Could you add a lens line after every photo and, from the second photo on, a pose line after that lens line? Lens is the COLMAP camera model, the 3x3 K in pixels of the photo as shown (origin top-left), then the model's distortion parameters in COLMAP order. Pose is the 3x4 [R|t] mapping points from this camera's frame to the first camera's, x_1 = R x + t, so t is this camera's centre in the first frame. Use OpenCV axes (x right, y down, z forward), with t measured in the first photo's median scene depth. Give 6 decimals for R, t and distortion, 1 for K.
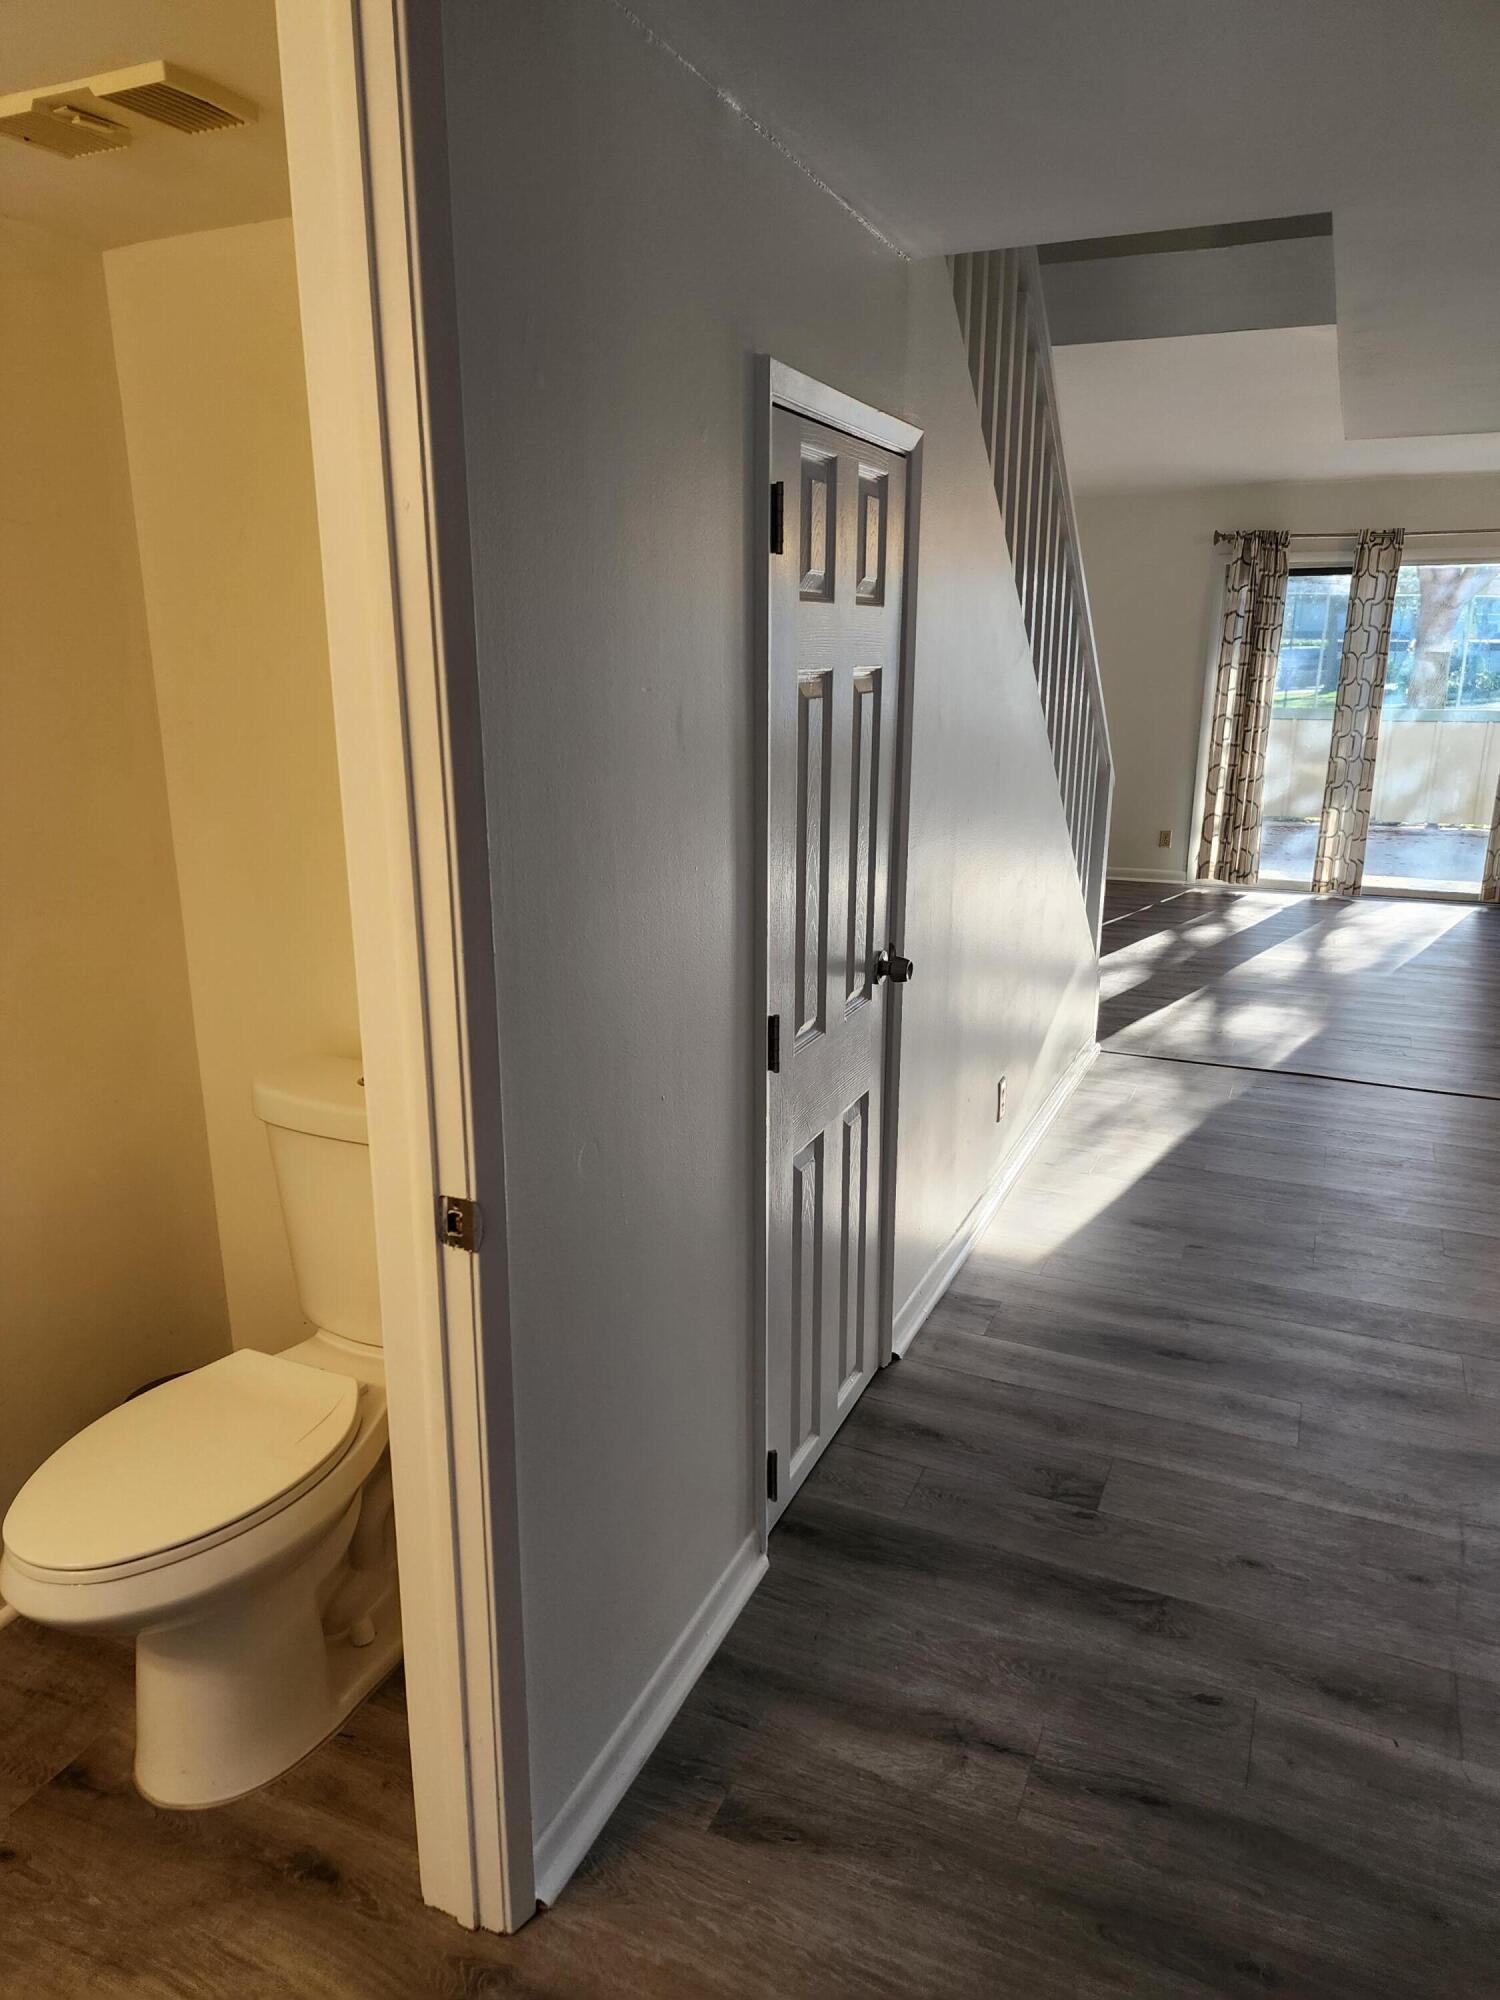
lens RADIAL K [[1331.9, 0, 732.9], [0, 1331.9, 1043.6], [0, 0, 1]] dist [0.075866, -0.074851]
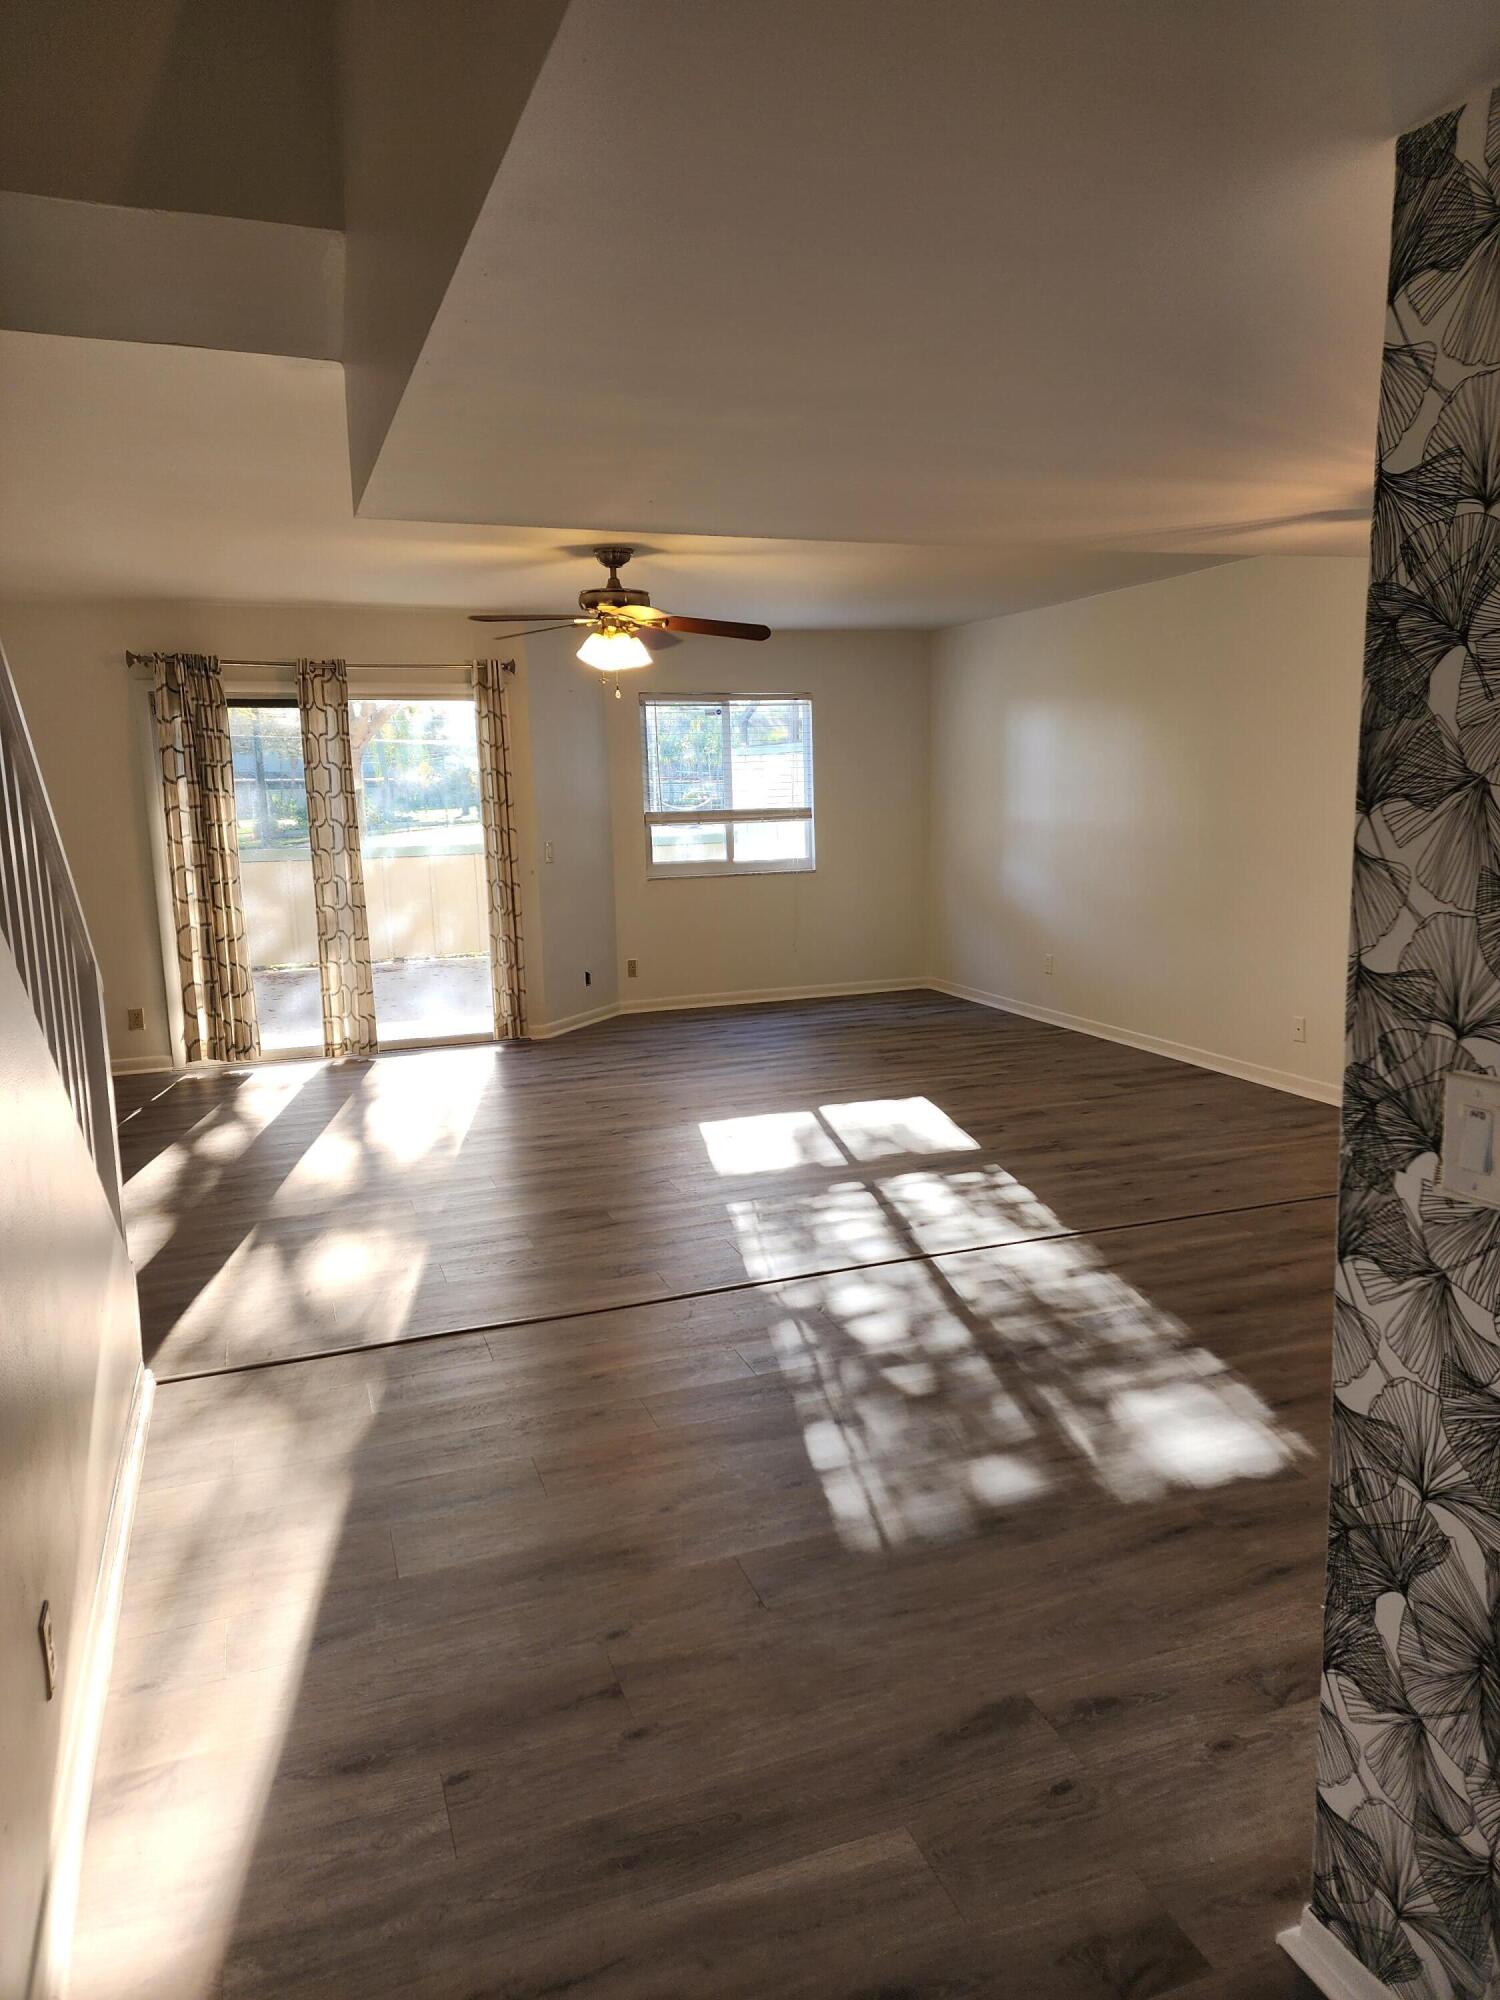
lens RADIAL K [[1319.4, 0, 791.6], [0, 1319.4, 968.2], [0, 0, 1]] dist [0.020792, 0.002351]
pose [[0.691734, -0.118517, 0.712361, 0.136252], [0.223539, 0.973133, -0.055164, -0.201332], [-0.686684, 0.197399, 0.699642, 0.692875]]
